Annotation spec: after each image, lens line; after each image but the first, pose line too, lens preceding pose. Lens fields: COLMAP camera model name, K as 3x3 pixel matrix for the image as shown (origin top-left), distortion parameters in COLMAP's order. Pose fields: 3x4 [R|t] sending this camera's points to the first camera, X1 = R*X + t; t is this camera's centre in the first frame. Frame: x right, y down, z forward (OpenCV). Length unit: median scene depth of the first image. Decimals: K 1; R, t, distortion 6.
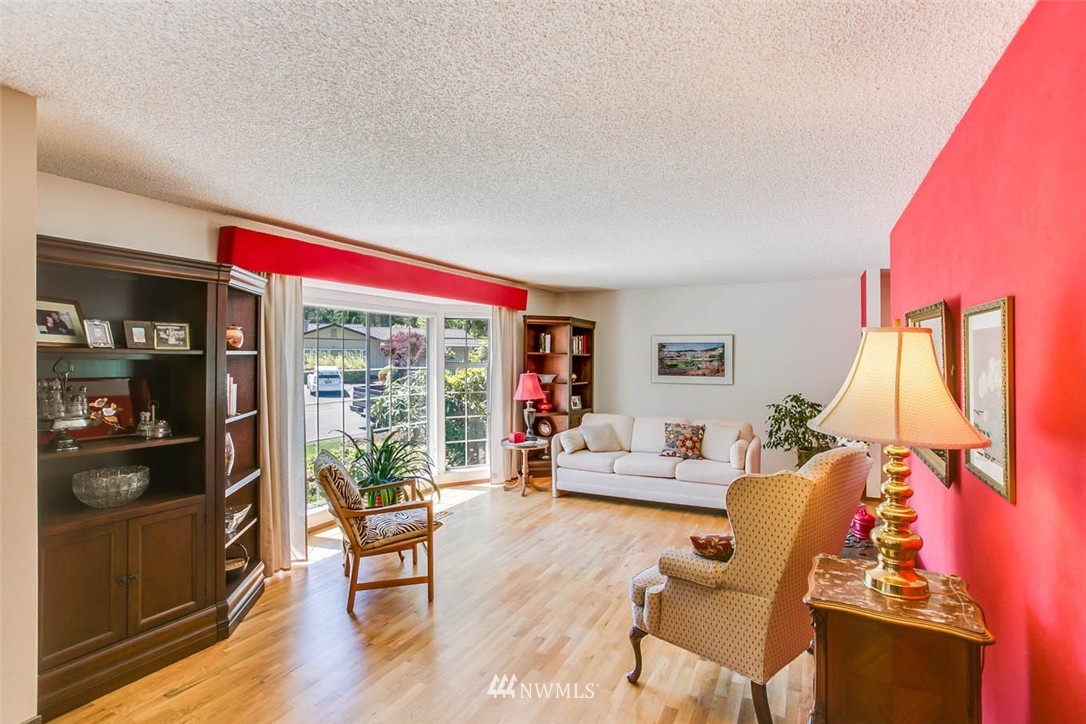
lens RADIAL K [[529.4, 0, 543.0], [0, 529.4, 362.0], [0, 0, 1]] dist [-0.002546, 0.025118]
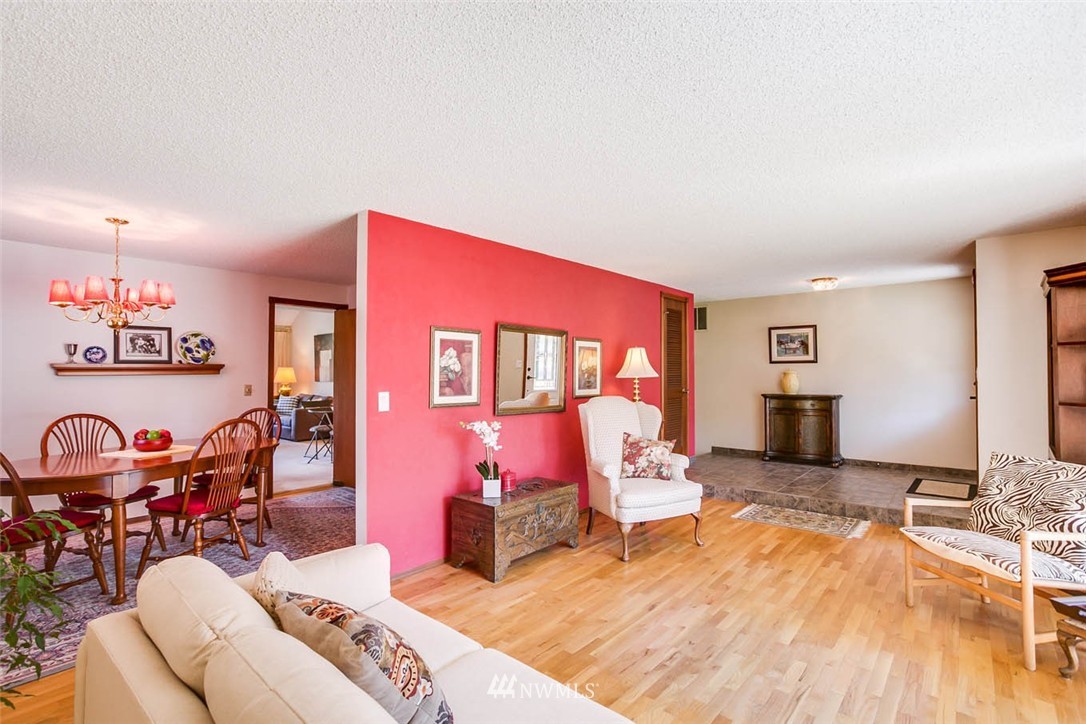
lens RADIAL K [[529.4, 0, 543.0], [0, 529.4, 362.0], [0, 0, 1]] dist [-0.002546, 0.025118]
pose [[-0.973961, 0.009619, 0.226513, 0.161618], [0.009467, 0.999954, -0.001755, 0.010172], [-0.226519, 0.000435, -0.974007, 1.645068]]
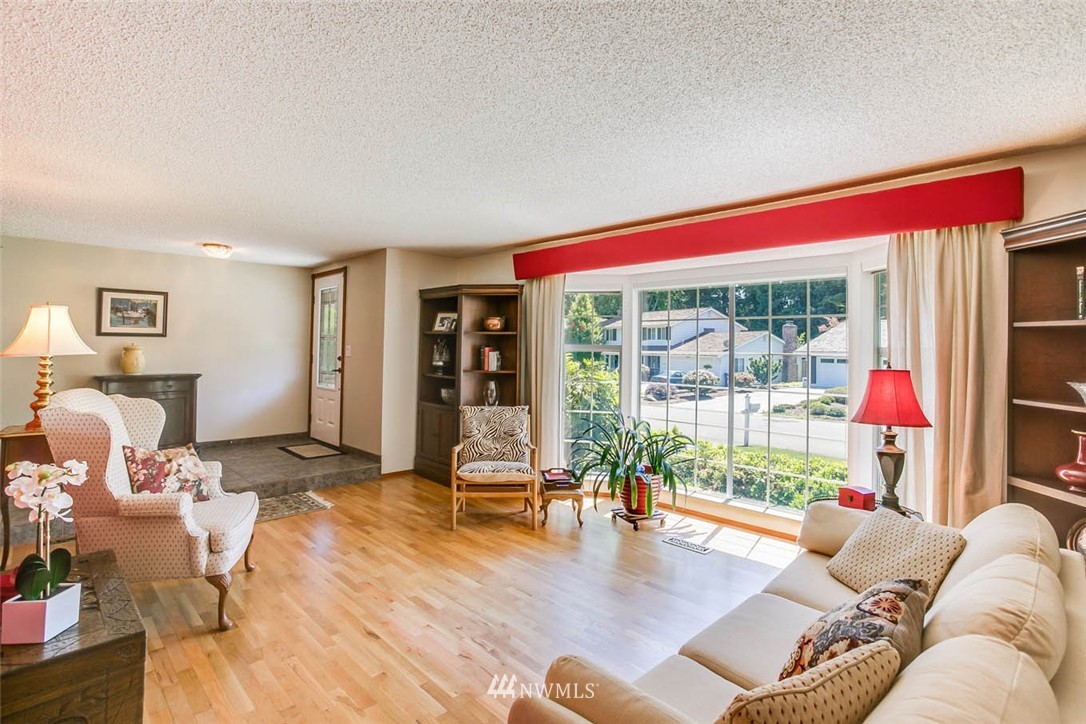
lens RADIAL K [[539.2, 0, 545.7], [0, 539.2, 335.7], [0, 0, 1]] dist [-0.001656, 0.025782]
pose [[-0.317027, -0.028418, -0.947991, 0.732724], [-0.028982, 0.999374, -0.020266, 0.014514], [0.947974, 0.021050, -0.317652, 1.264516]]
